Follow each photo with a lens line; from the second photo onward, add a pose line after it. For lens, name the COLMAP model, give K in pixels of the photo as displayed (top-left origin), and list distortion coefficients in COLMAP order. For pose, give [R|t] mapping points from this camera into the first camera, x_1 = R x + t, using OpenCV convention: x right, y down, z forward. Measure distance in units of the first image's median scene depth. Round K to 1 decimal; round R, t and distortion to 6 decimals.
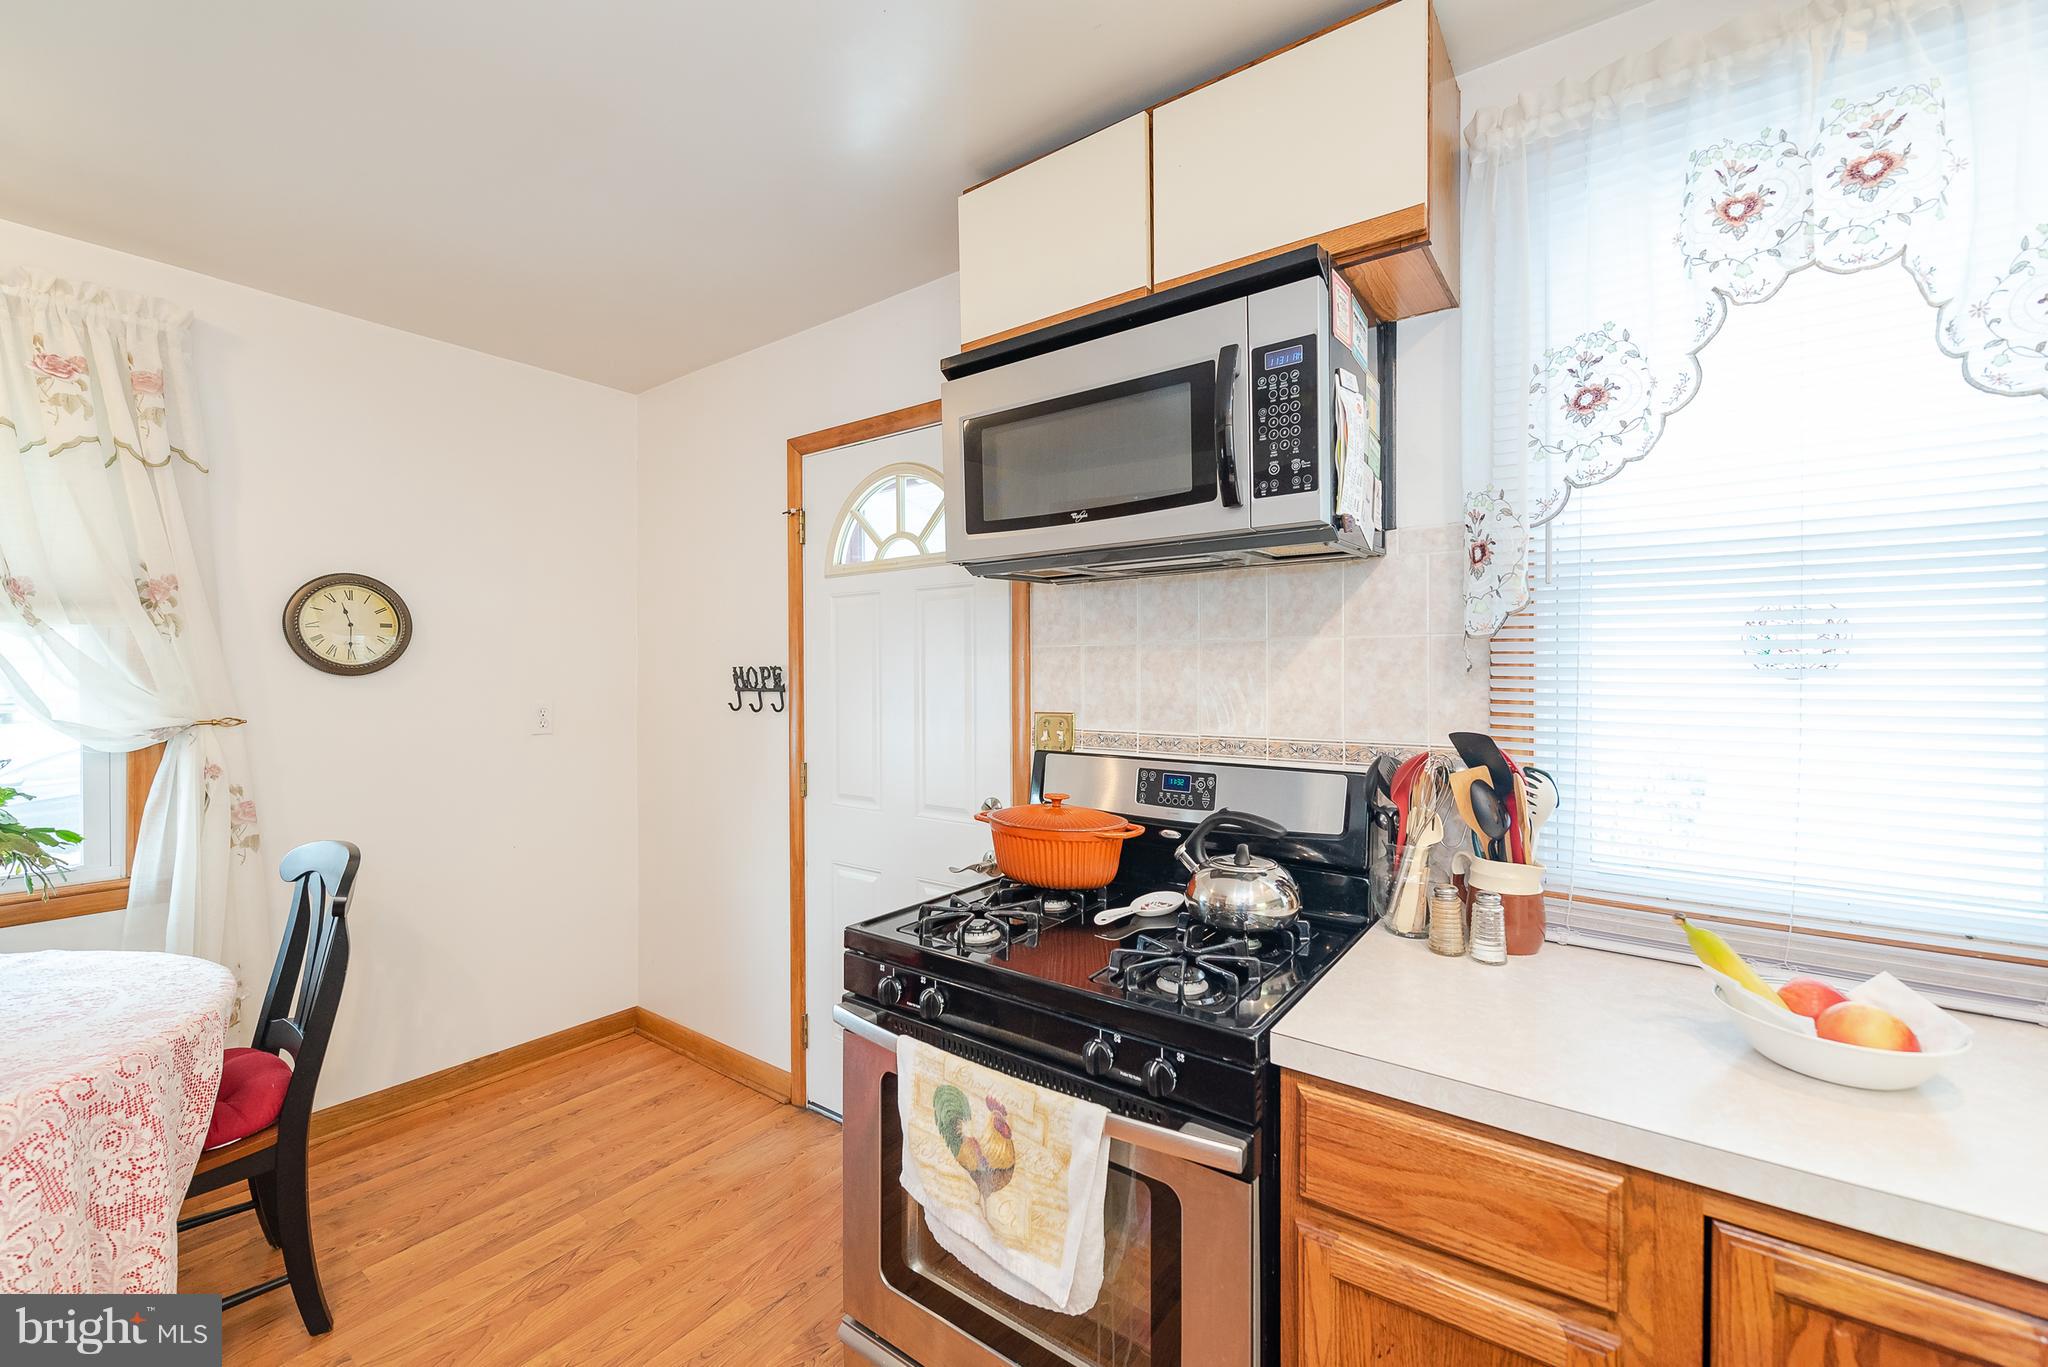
lens RADIAL K [[819.2, 0, 1025.1], [0, 819.2, 676.5], [0, 0, 1]] dist [0.005800, -0.003821]
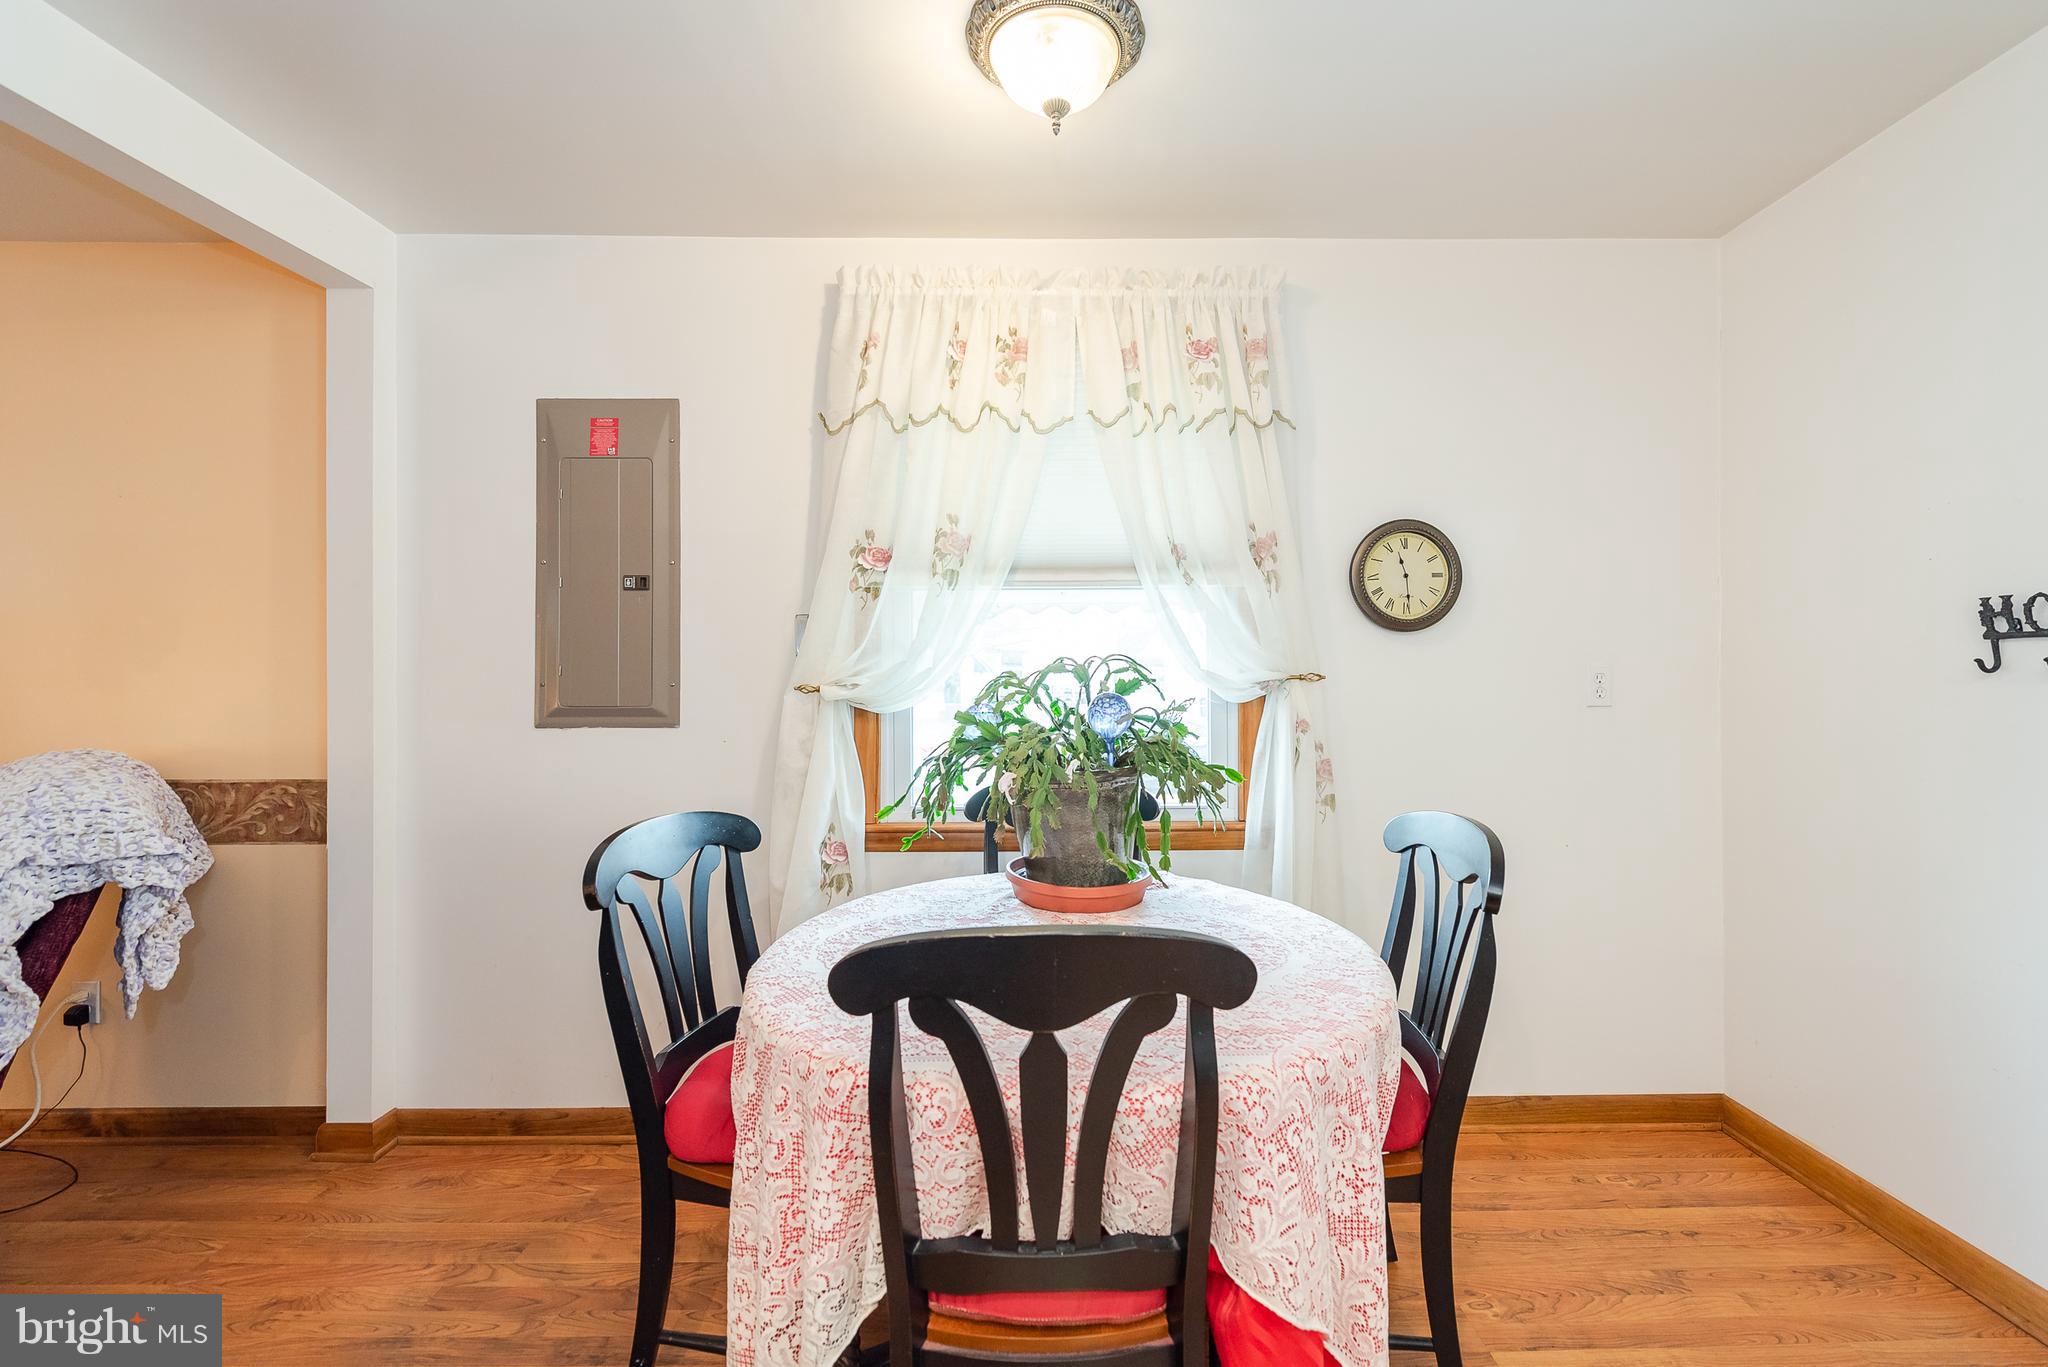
lens RADIAL K [[819.2, 0, 1056.3], [0, 819.2, 672.9], [0, 0, 1]] dist [0.005800, -0.003821]
pose [[0.608957, -0.005567, -0.793183, -0.402986], [0.002989, 0.999984, -0.004724, 0.057983], [0.793197, 0.000506, 0.608964, 0.163822]]
